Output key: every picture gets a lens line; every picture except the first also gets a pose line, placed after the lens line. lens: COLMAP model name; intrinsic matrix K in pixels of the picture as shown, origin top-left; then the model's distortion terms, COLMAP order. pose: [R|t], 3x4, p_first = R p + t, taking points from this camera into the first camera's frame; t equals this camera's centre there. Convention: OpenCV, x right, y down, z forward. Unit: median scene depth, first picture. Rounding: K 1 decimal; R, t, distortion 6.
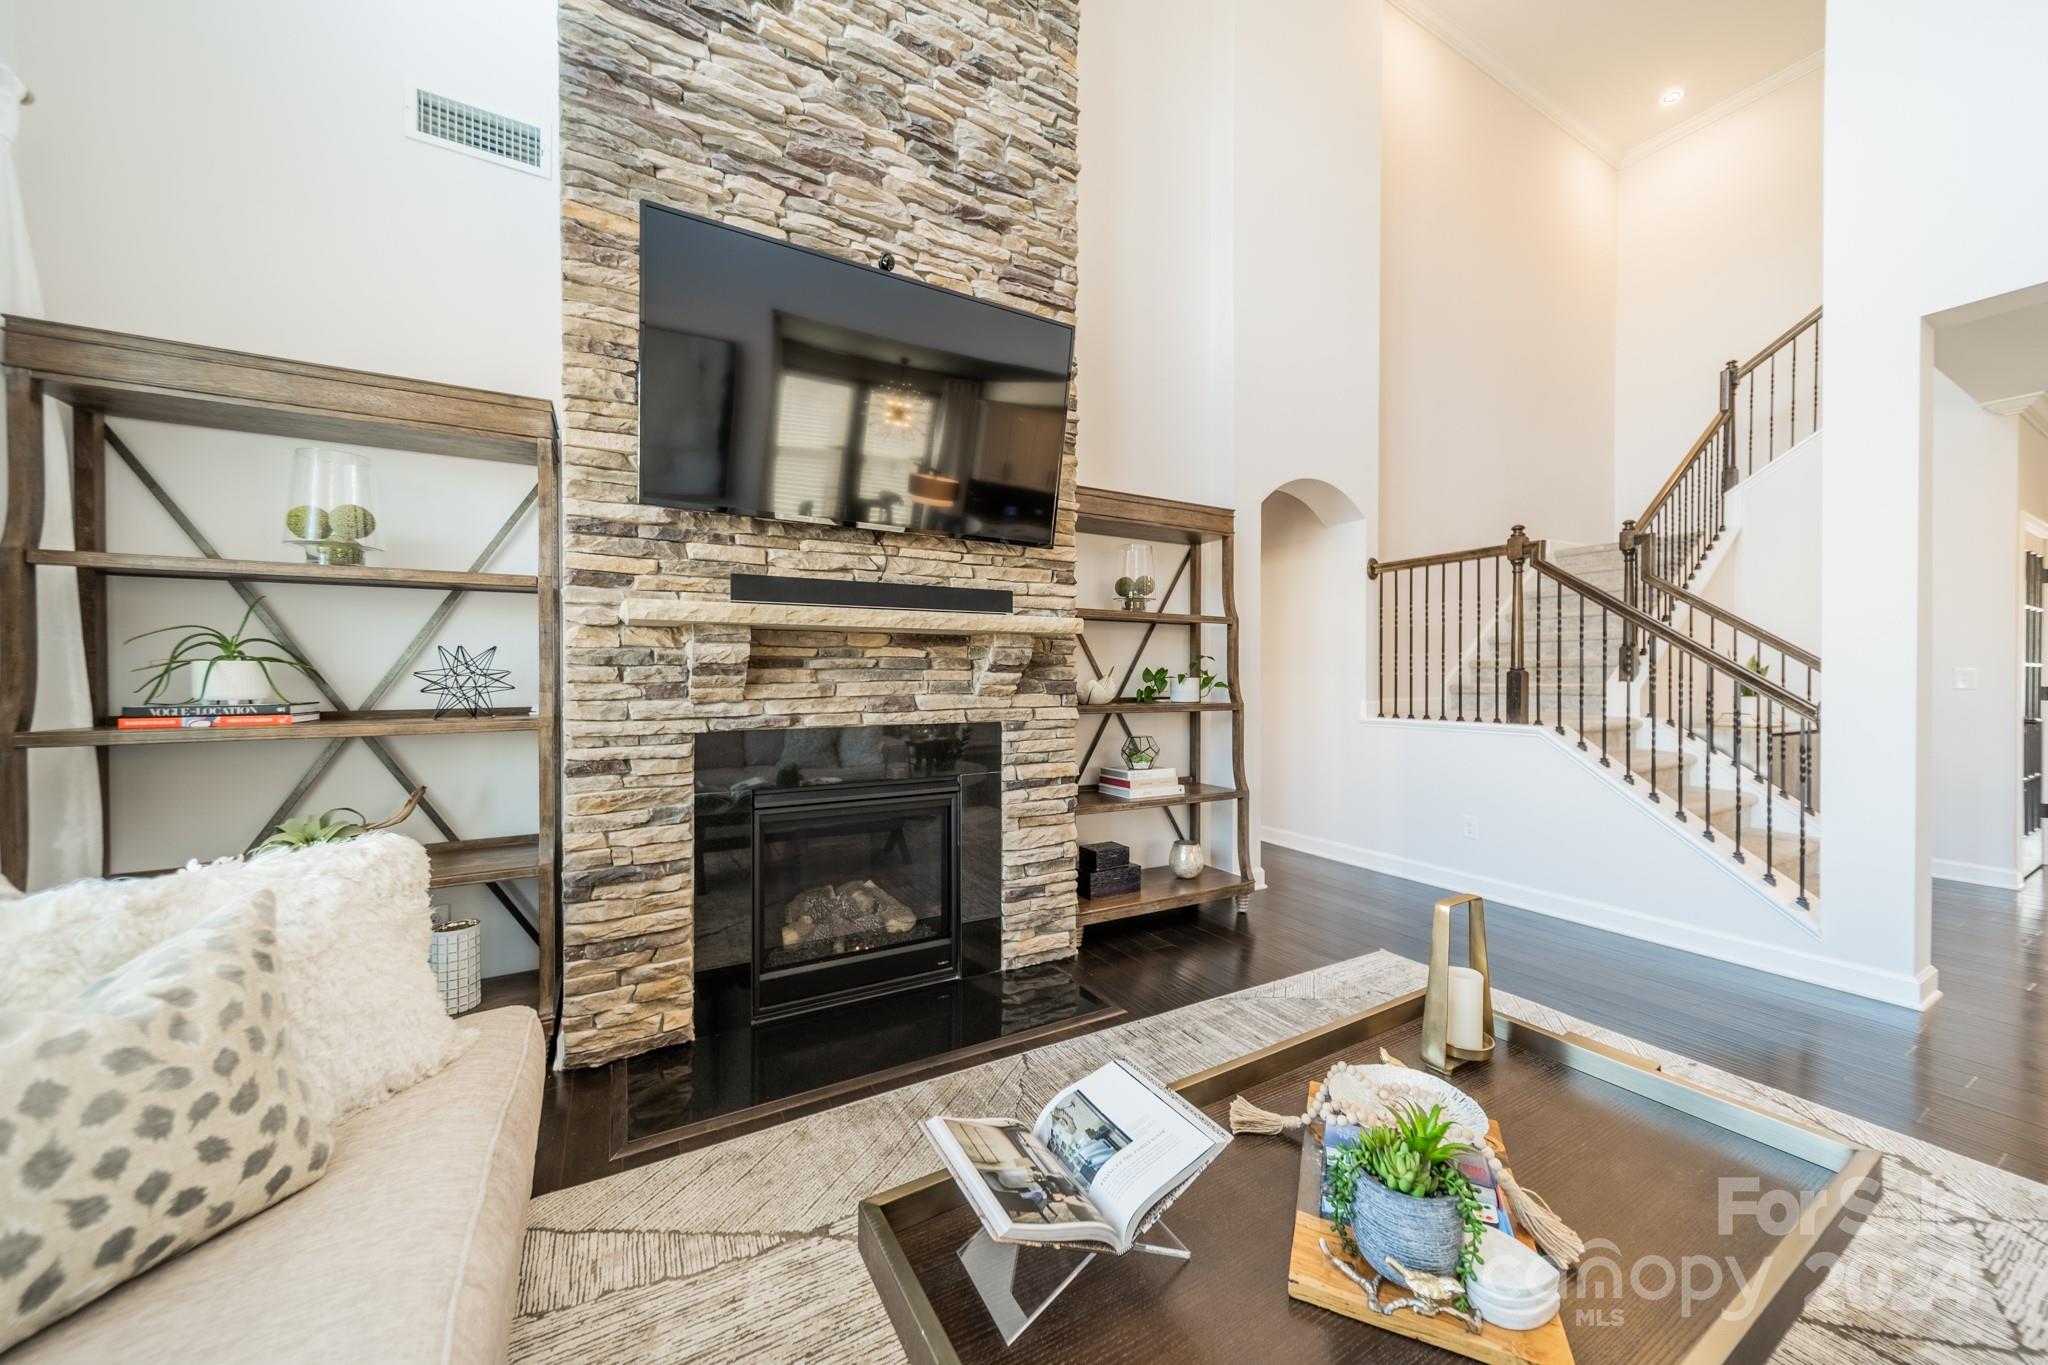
lens RADIAL K [[734.7, 0, 1054.3], [0, 734.7, 672.0], [0, 0, 1]] dist [0.010830, 0.000067]
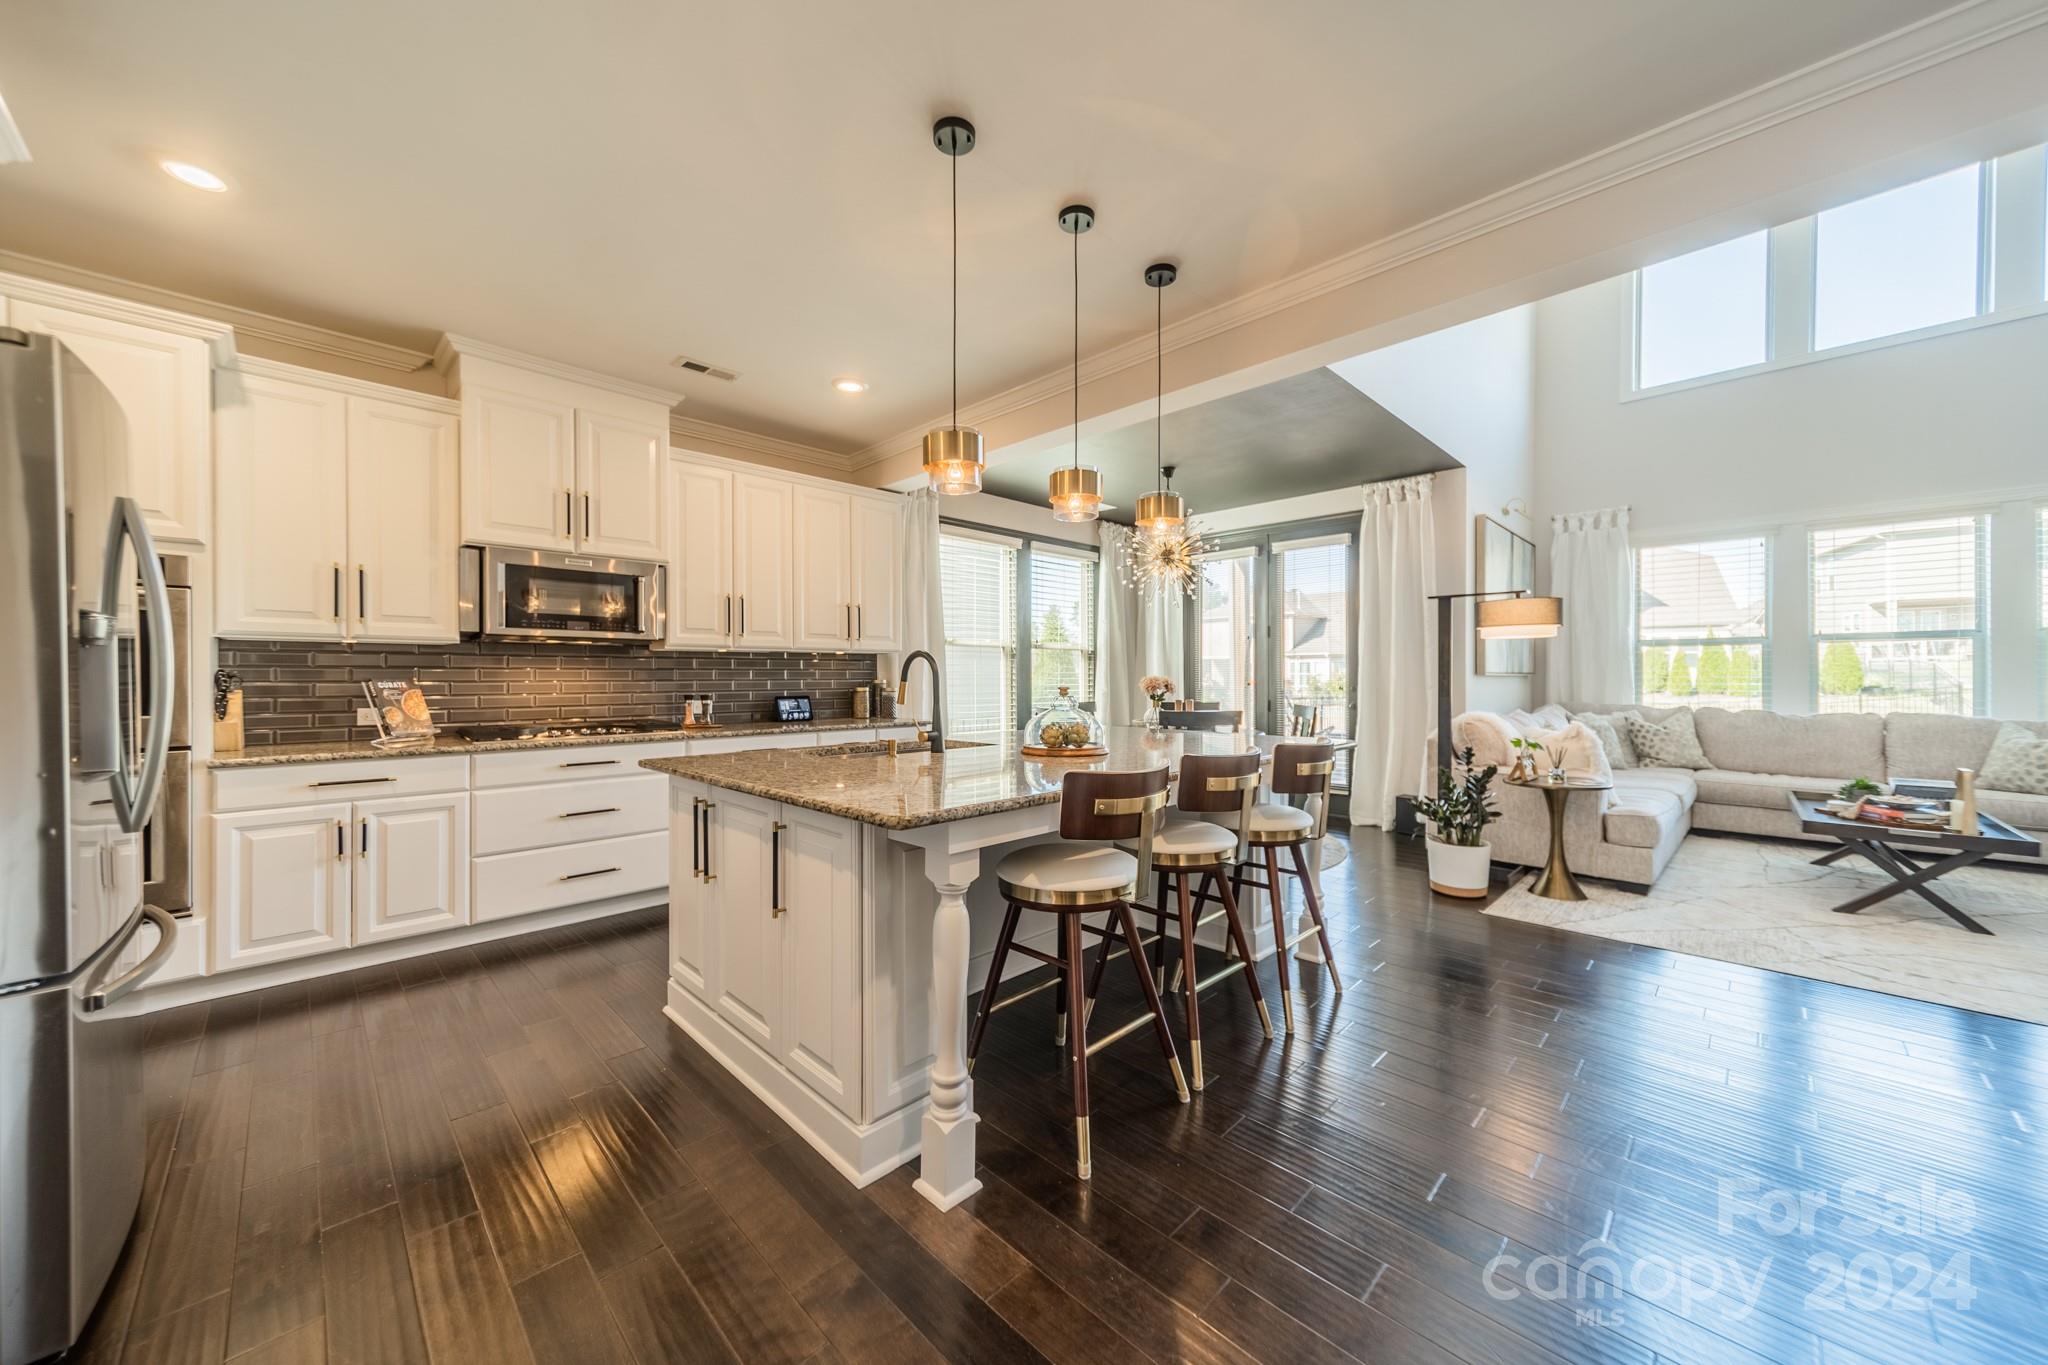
lens RADIAL K [[728.3, 0, 1024.0], [0, 728.3, 674.6], [0, 0, 1]] dist [0.005905, -0.000173]
pose [[-0.967056, -0.004272, -0.254526, 2.115762], [-0.005611, 0.999974, 0.004533, 0.014240], [0.254500, 0.005812, -0.967055, 1.329925]]
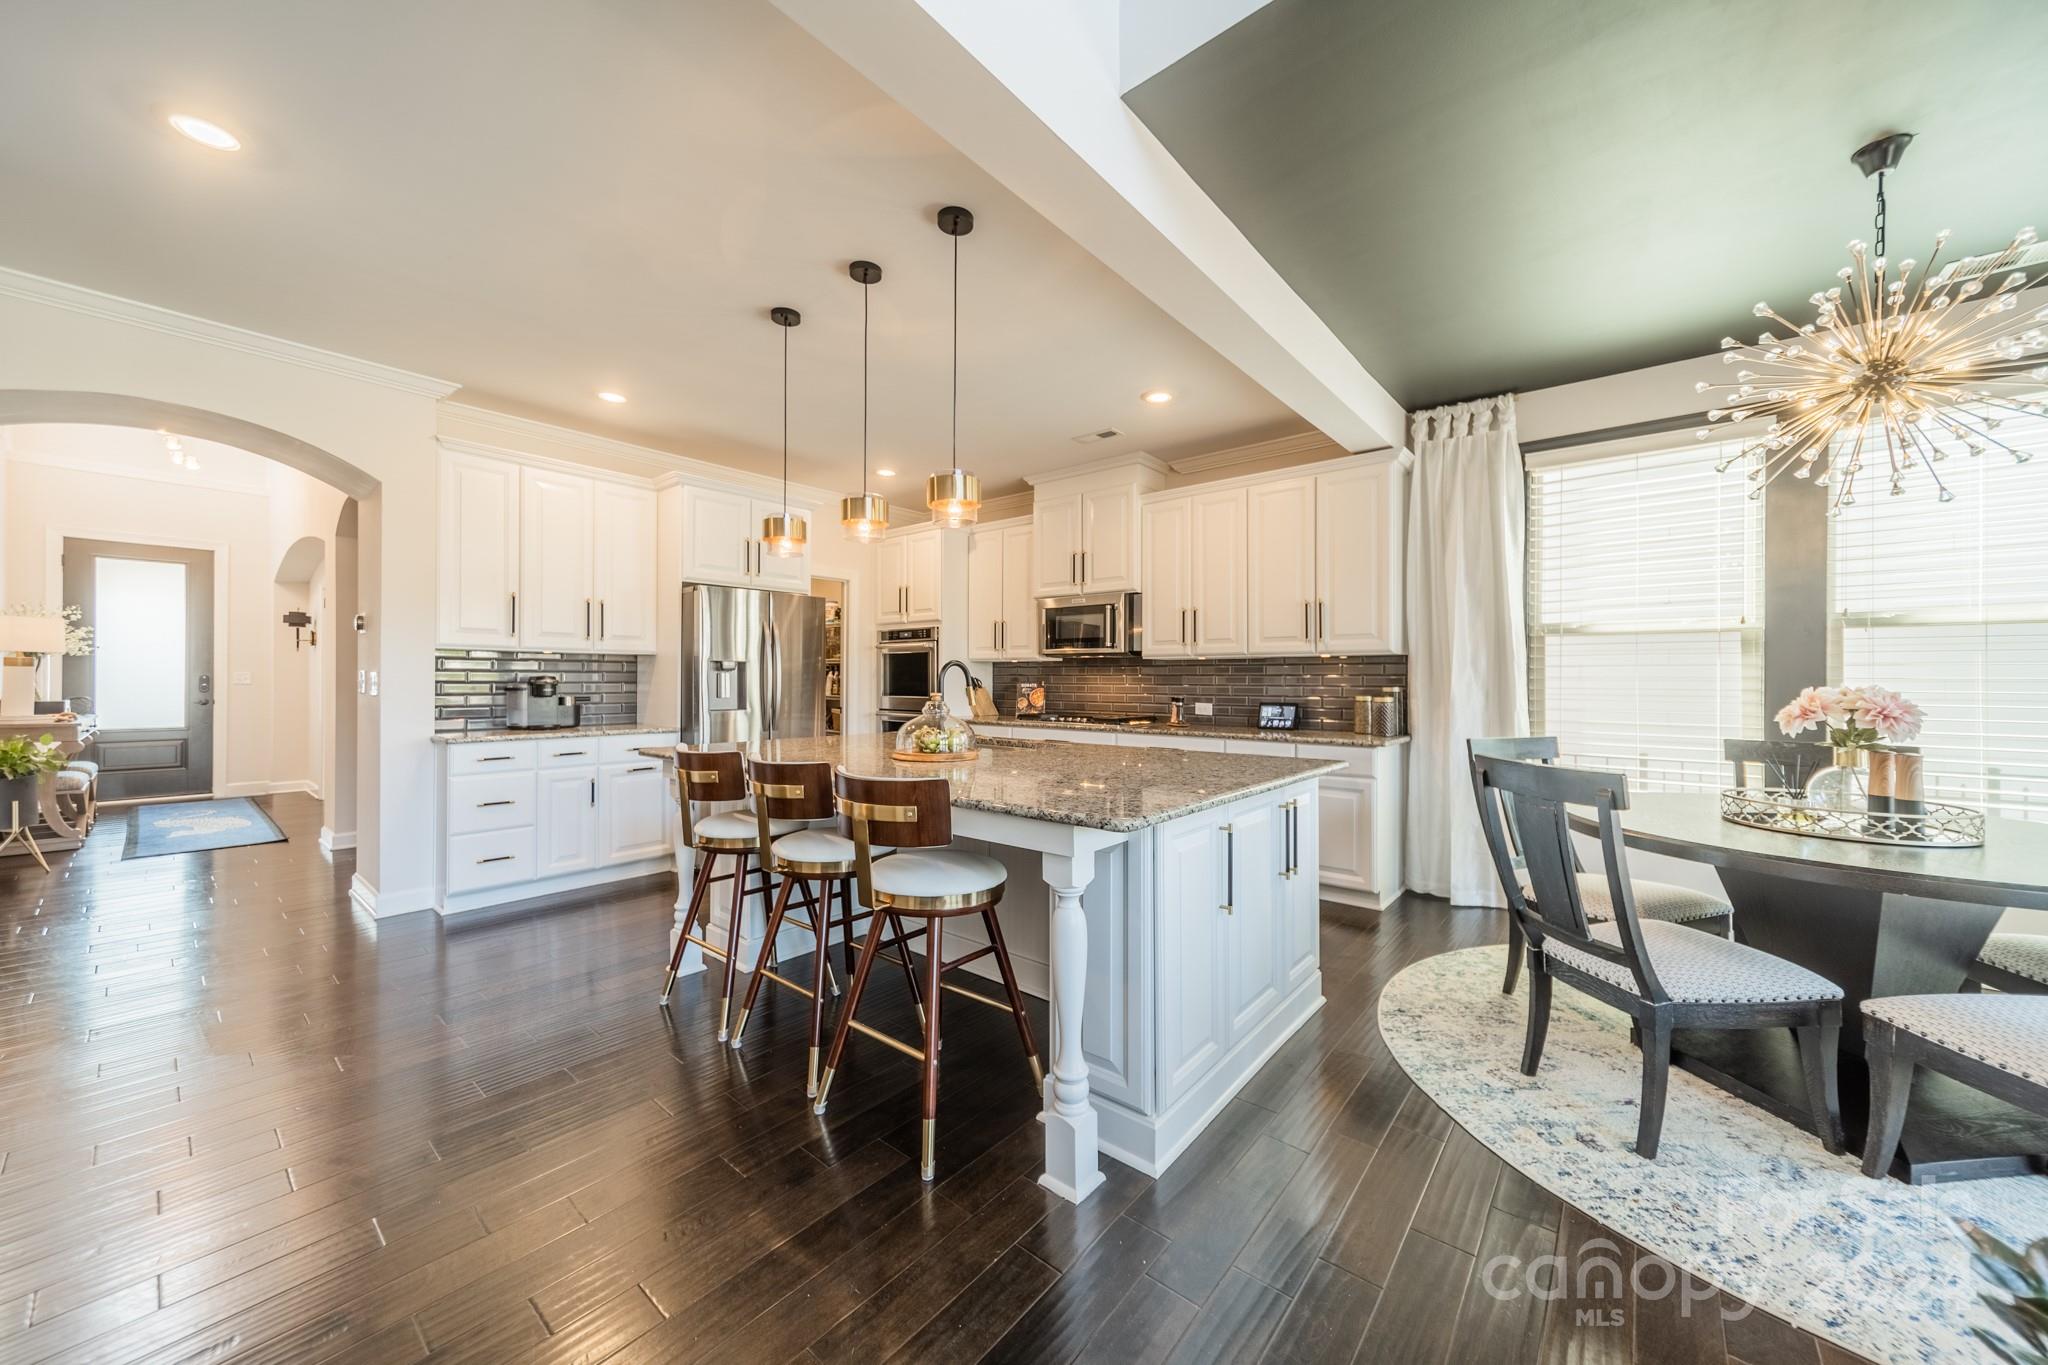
lens RADIAL K [[735.7, 0, 1029.6], [0, 735.7, 677.5], [0, 0, 1]] dist [0.008158, -0.000190]
pose [[-0.343535, -0.005472, 0.939124, 0.852975], [0.002130, 0.999976, 0.006605, 0.006608], [-0.939137, 0.004270, -0.343515, 0.640167]]
